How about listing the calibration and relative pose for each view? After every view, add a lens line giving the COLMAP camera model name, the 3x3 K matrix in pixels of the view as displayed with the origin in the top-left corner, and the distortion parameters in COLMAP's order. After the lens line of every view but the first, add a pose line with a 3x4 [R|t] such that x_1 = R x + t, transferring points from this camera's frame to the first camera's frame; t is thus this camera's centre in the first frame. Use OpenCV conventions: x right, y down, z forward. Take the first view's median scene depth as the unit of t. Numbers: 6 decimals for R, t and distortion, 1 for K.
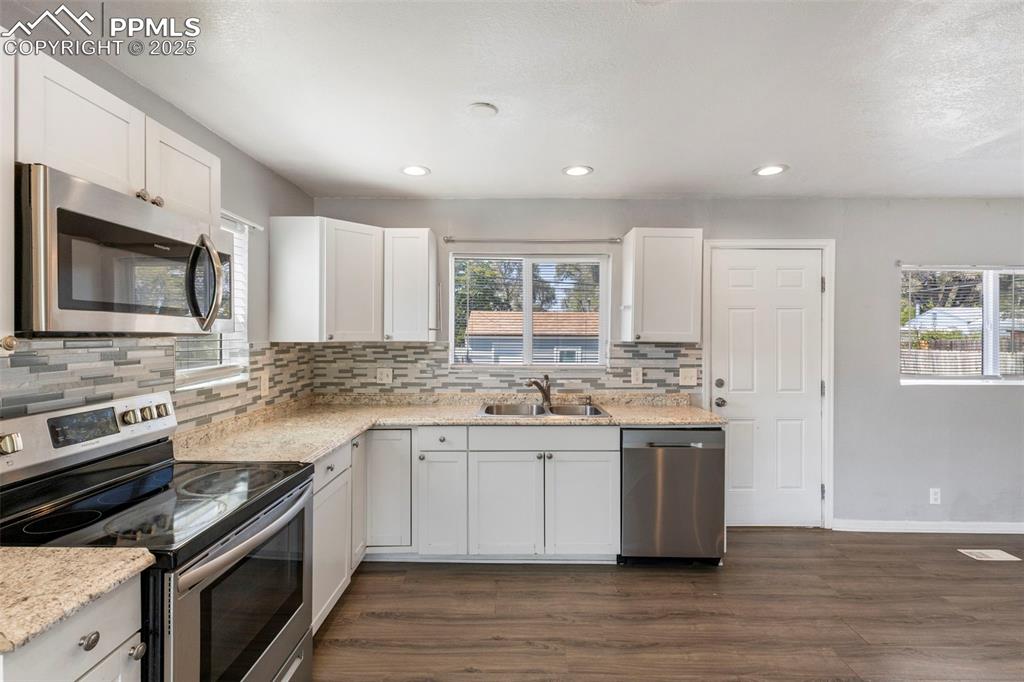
lens RADIAL K [[466.1, 0, 515.6], [0, 466.1, 333.2], [0, 0, 1]] dist [0.000998, -0.000177]
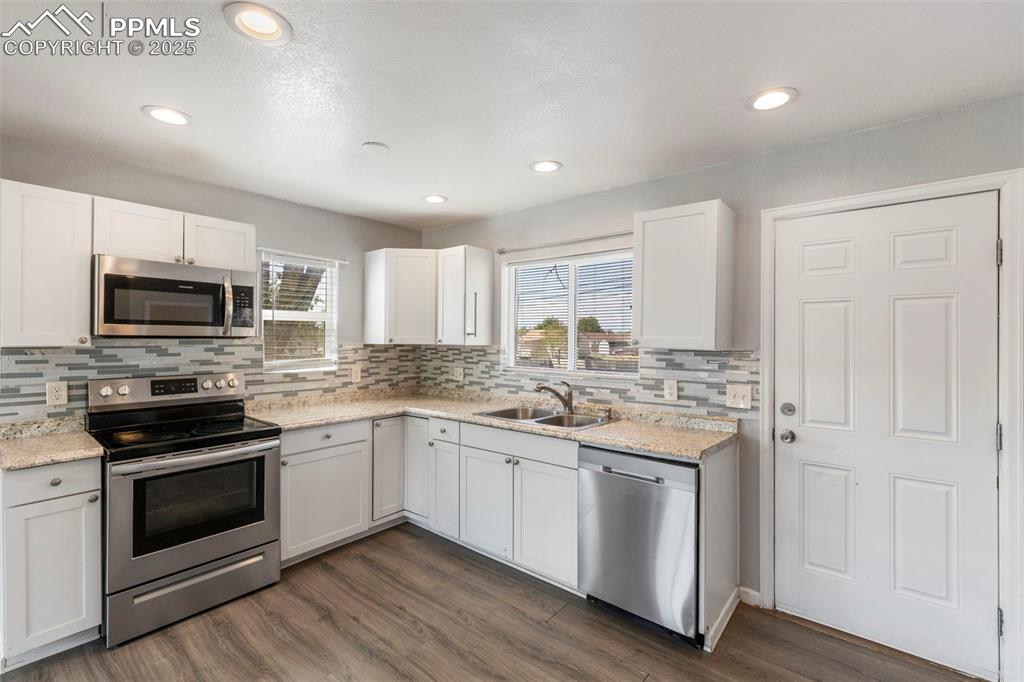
lens RADIAL K [[455.8, 0, 510.0], [0, 455.8, 335.7], [0, 0, 1]] dist [0.002487, 0.000431]
pose [[0.772182, -0.001250, -0.635400, 0.574134], [-0.004236, 0.999966, -0.007115, 0.002620], [0.635387, 0.008185, 0.772150, 0.206249]]
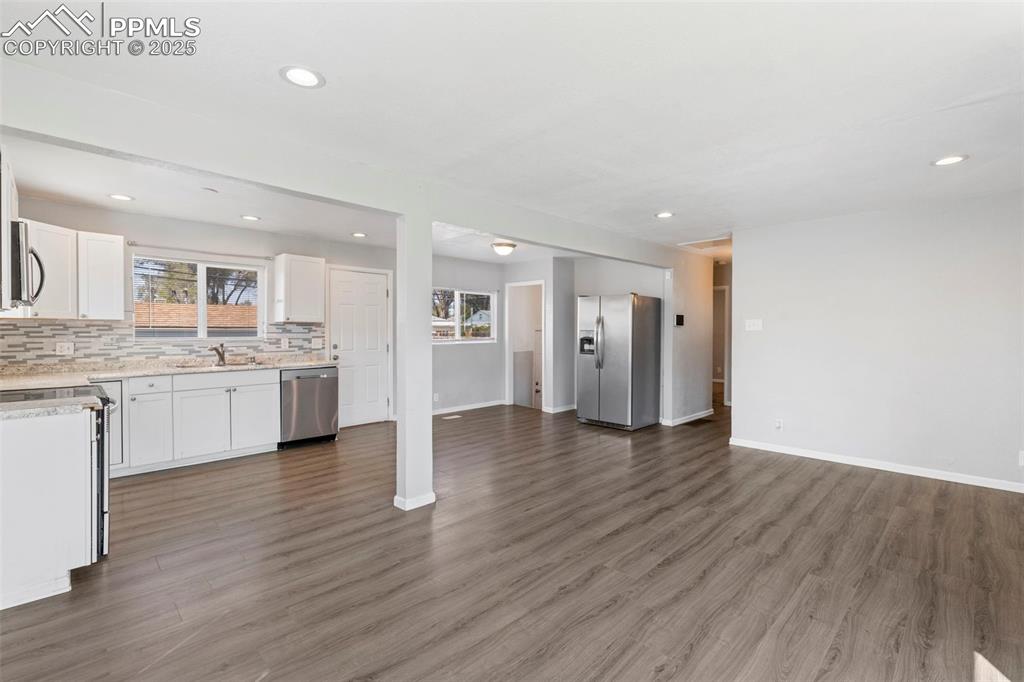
lens RADIAL K [[455.8, 0, 510.0], [0, 455.8, 335.7], [0, 0, 1]] dist [0.002487, 0.000431]
pose [[0.708187, -0.010923, 0.705940, -0.315376], [0.000999, 0.999895, 0.014470, 0.043655], [-0.706024, -0.009542, 0.708123, -0.697123]]
